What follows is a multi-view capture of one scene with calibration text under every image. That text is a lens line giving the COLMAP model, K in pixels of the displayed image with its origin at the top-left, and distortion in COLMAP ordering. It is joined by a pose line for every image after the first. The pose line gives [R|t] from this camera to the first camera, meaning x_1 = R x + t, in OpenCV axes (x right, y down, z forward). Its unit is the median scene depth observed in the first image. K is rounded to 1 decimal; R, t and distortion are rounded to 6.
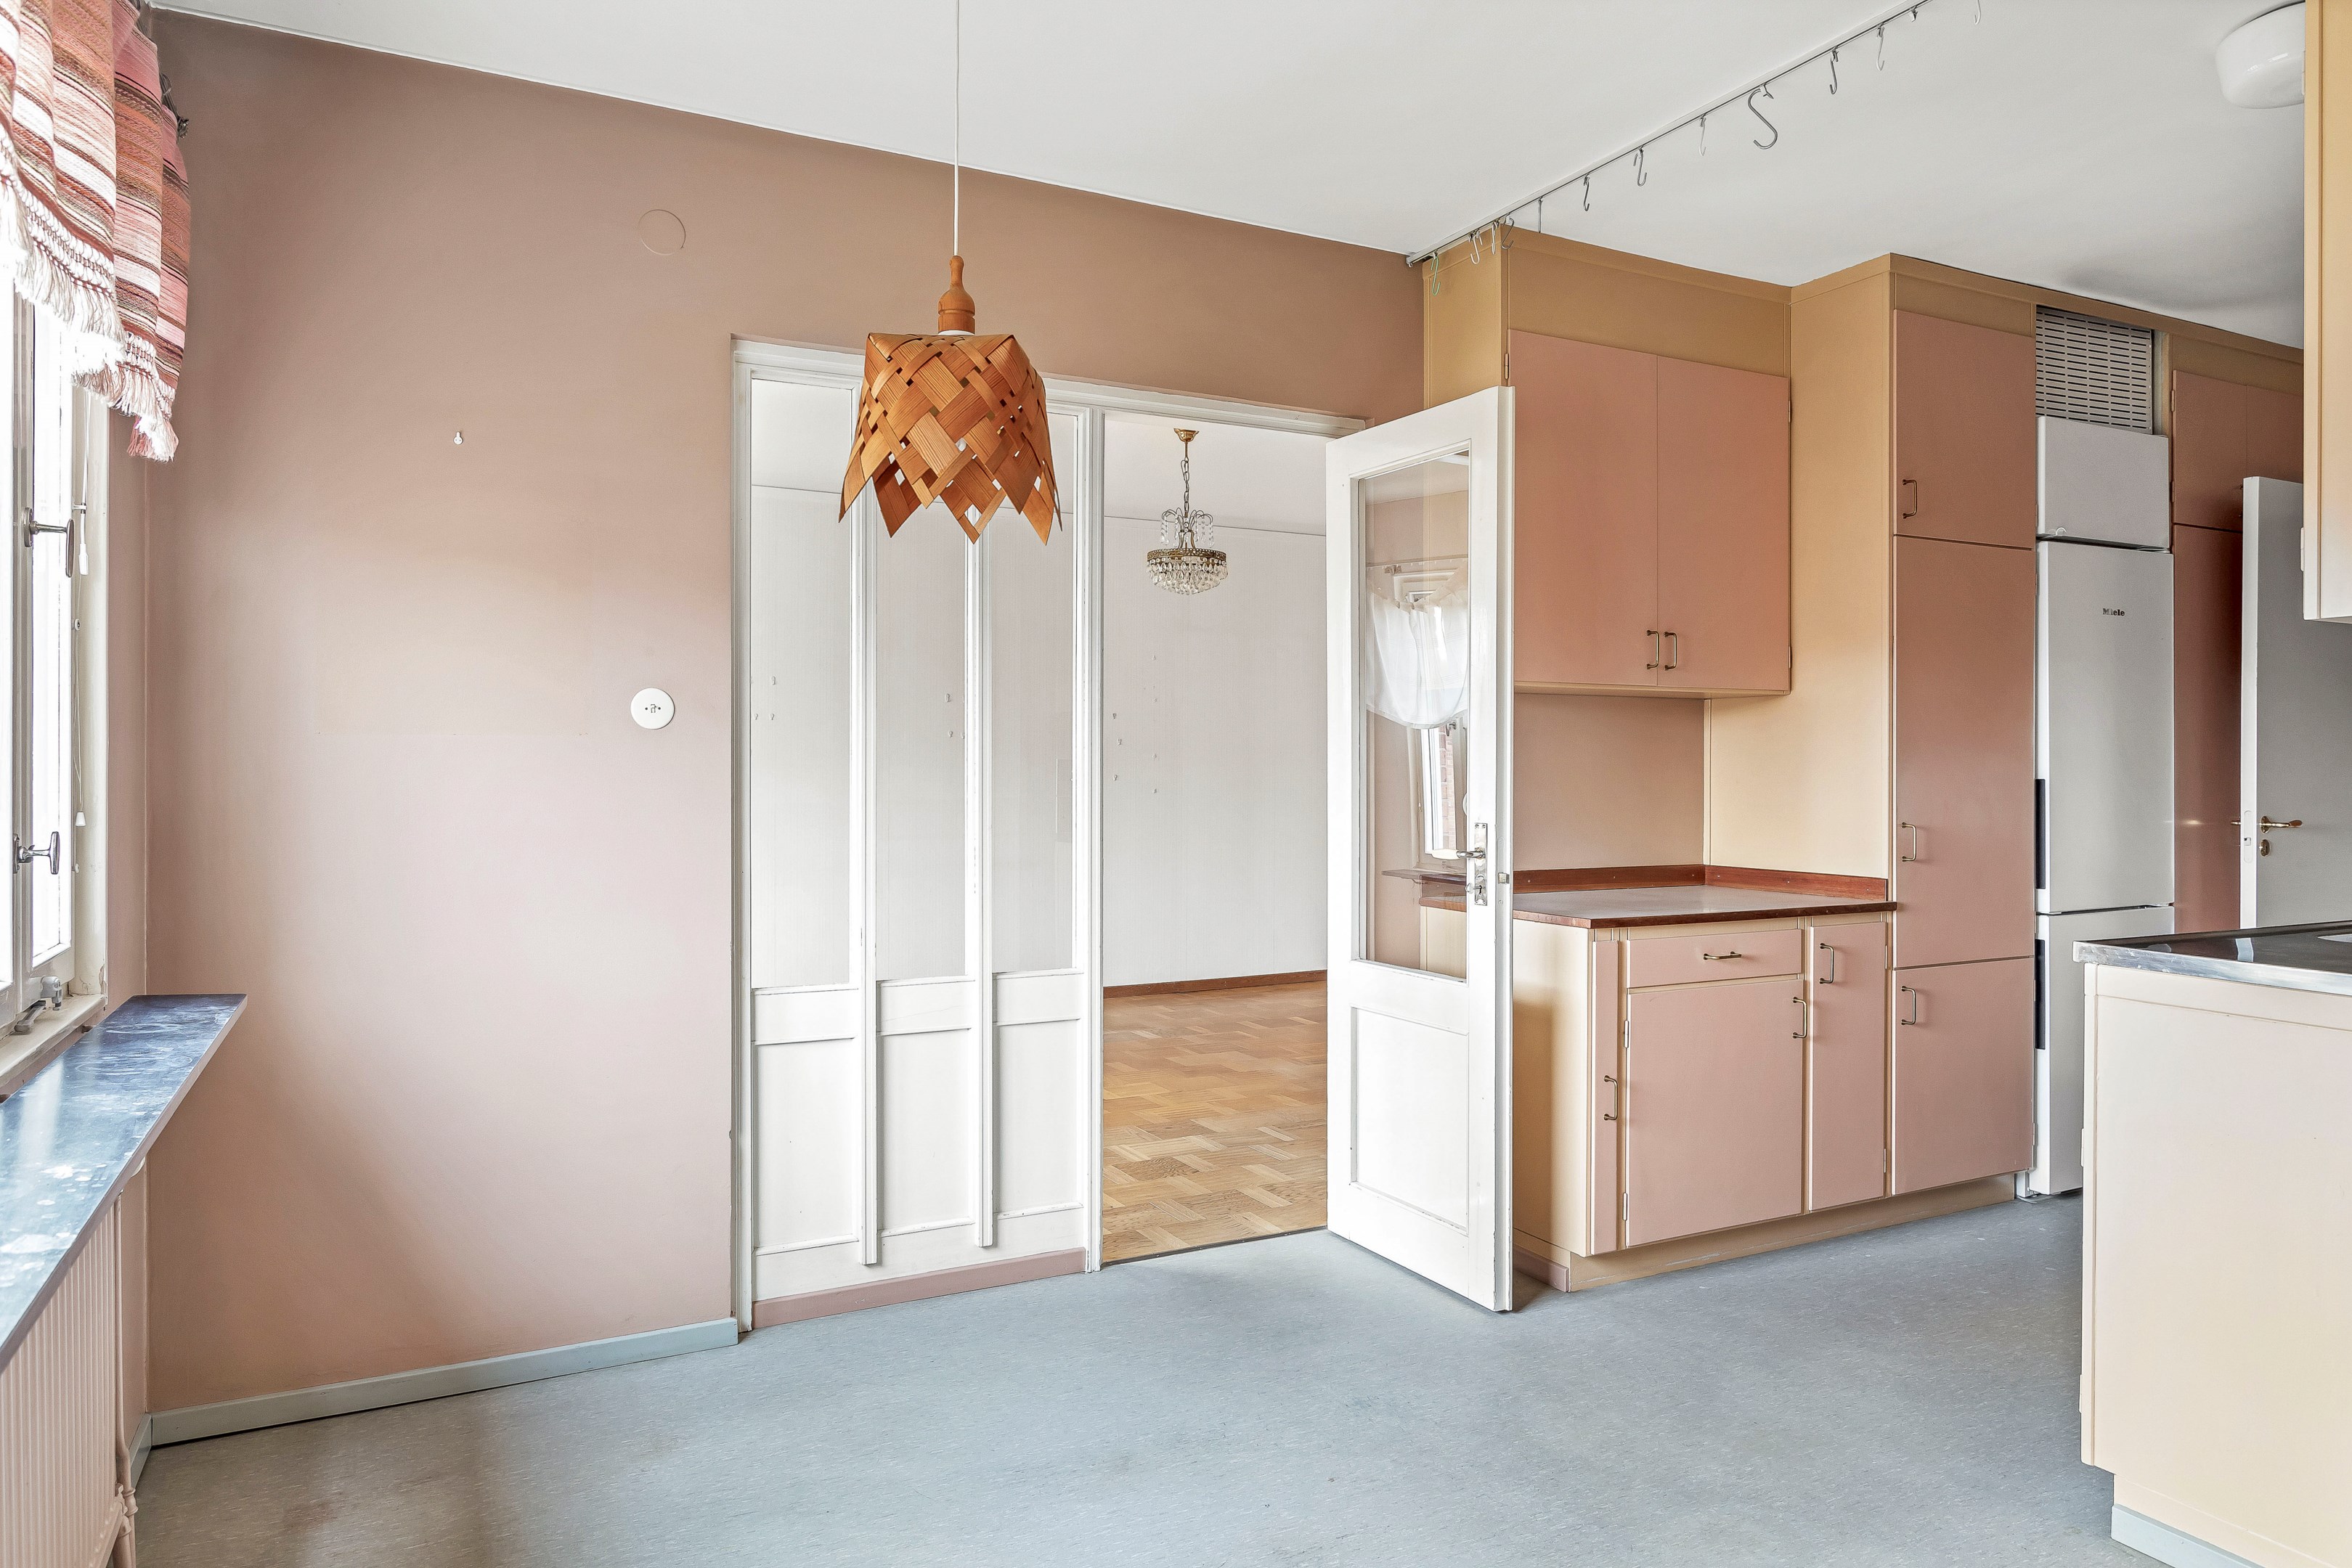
lens RADIAL K [[1507.3, 0, 1177.5], [0, 1507.3, 781.3], [0, 0, 1]] dist [0.000296, -0.000092]
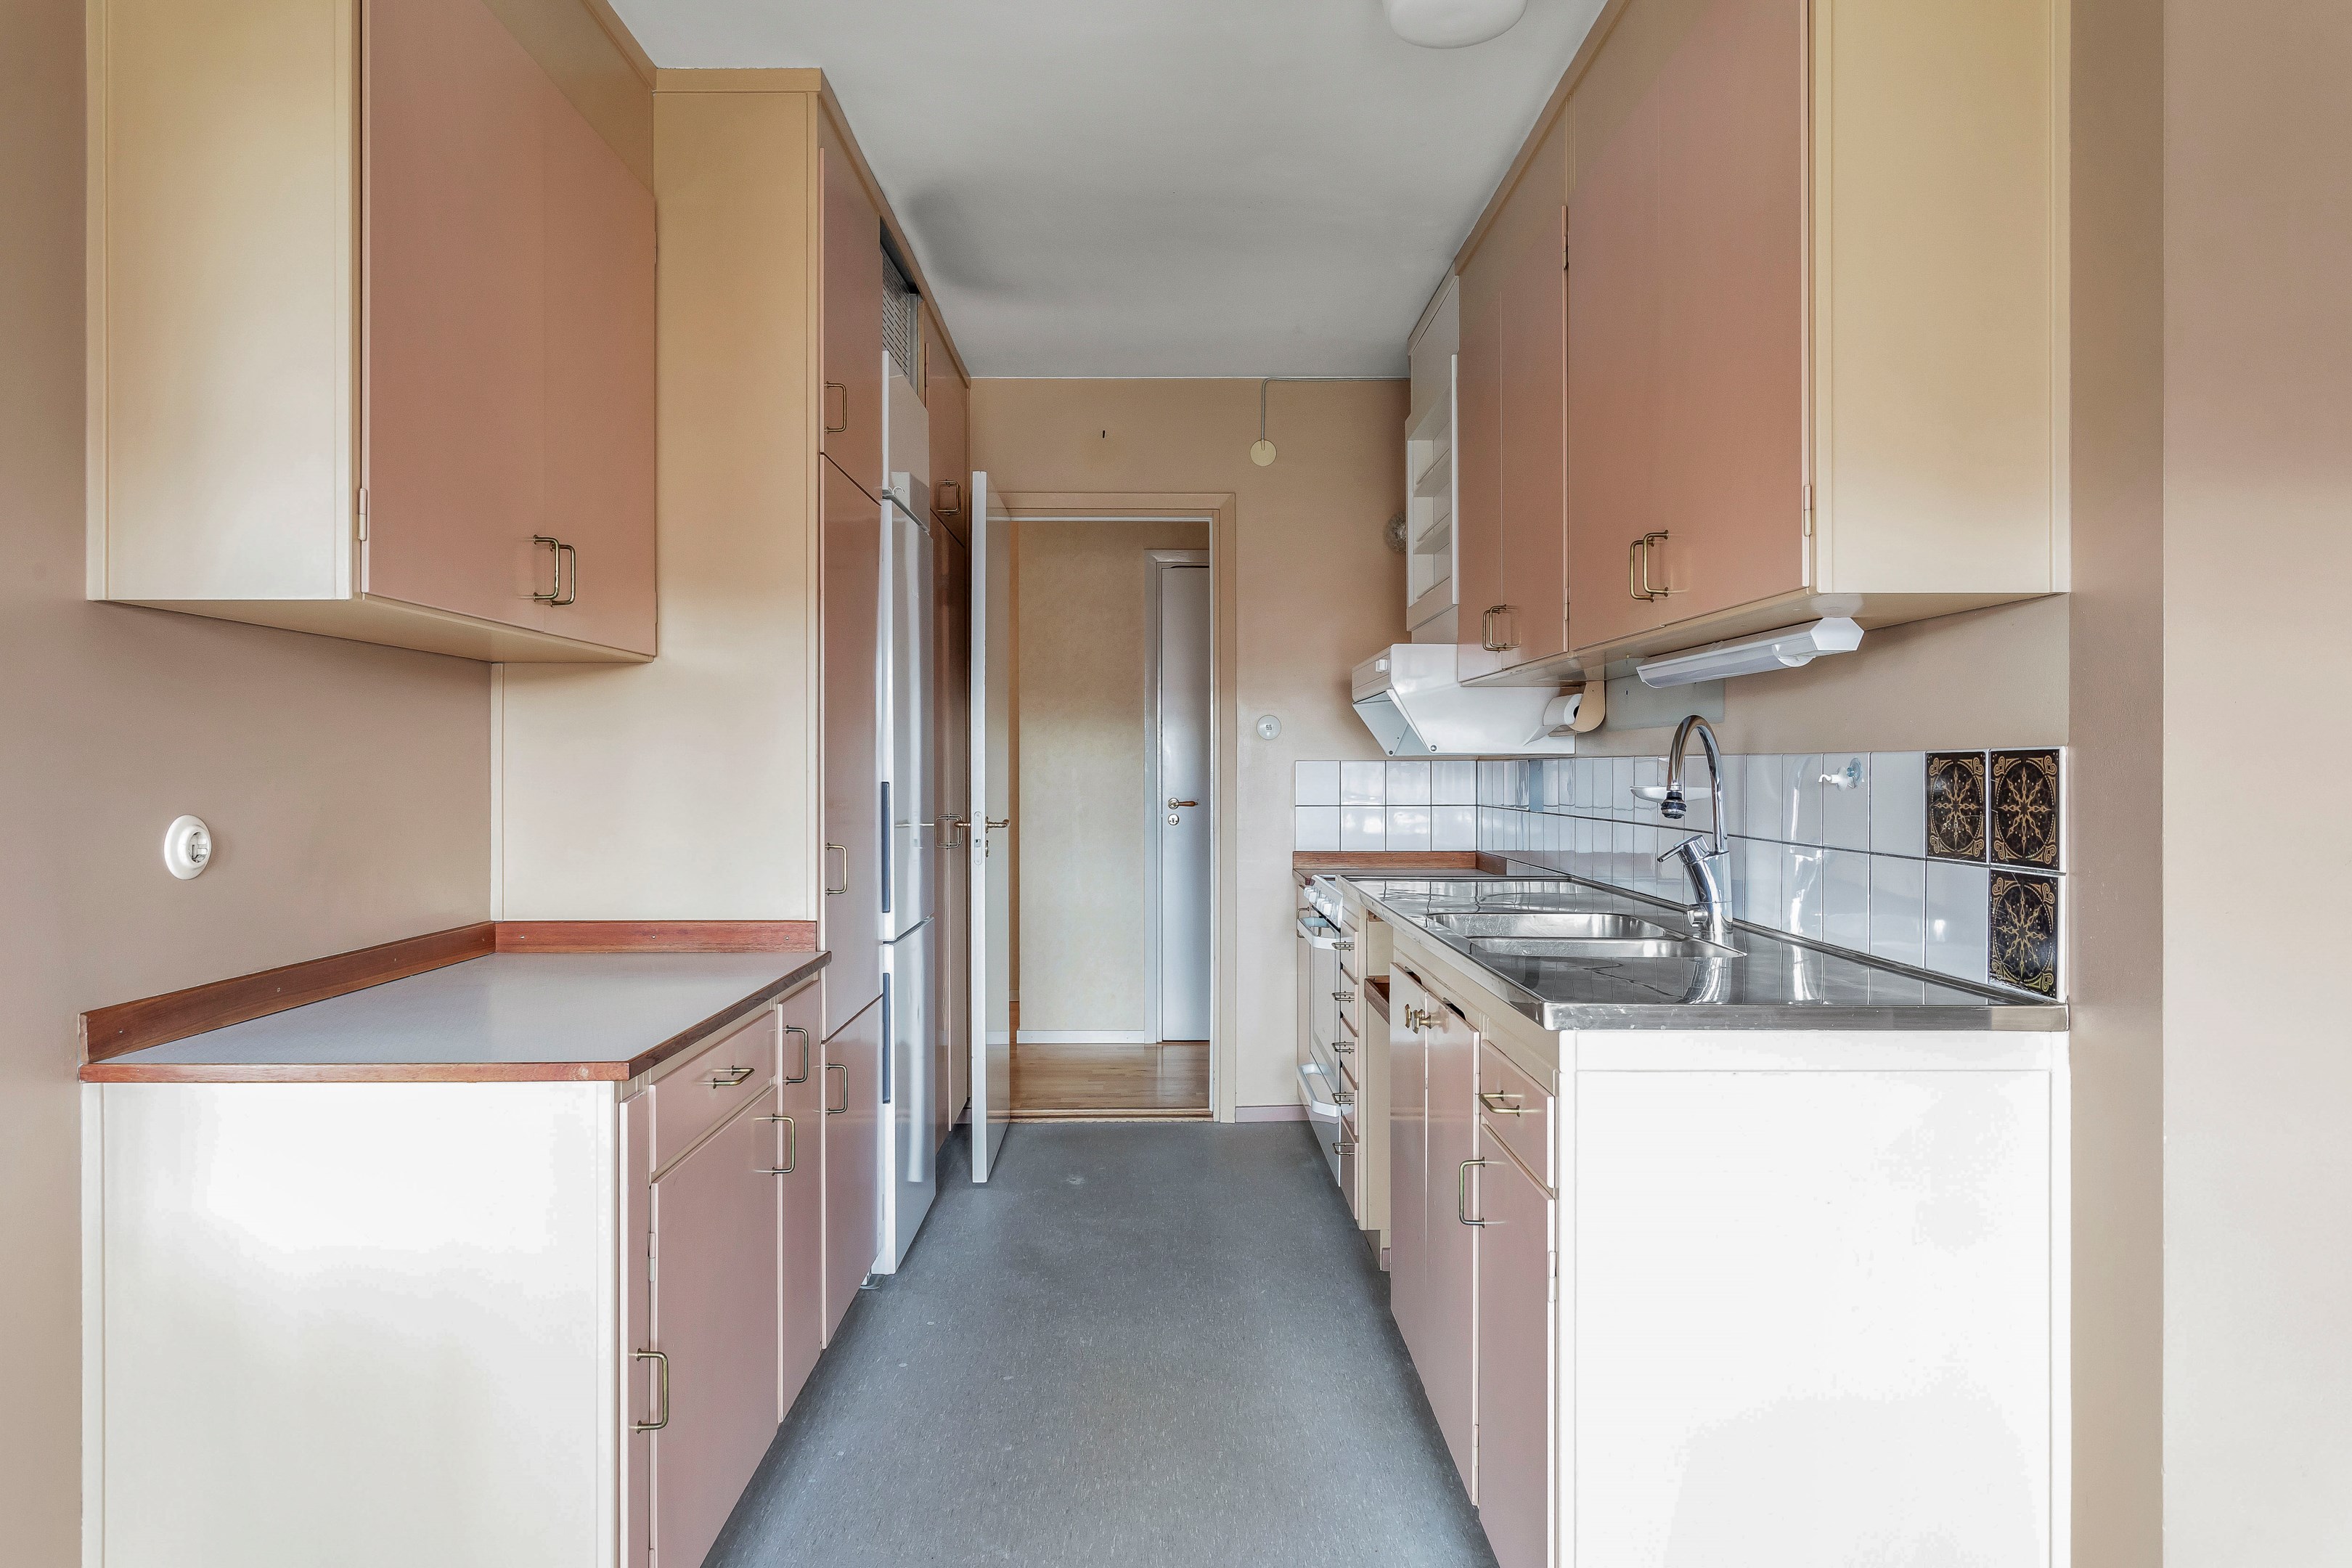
lens RADIAL K [[1434.8, 0, 1177.1], [0, 1434.8, 769.0], [0, 0, 1]] dist [0.000308, -0.000106]
pose [[0.441667, -0.002991, 0.897174, -0.072320], [0.009433, 0.999955, -0.001311, -0.006210], [-0.897130, 0.009042, 0.441675, 0.504530]]
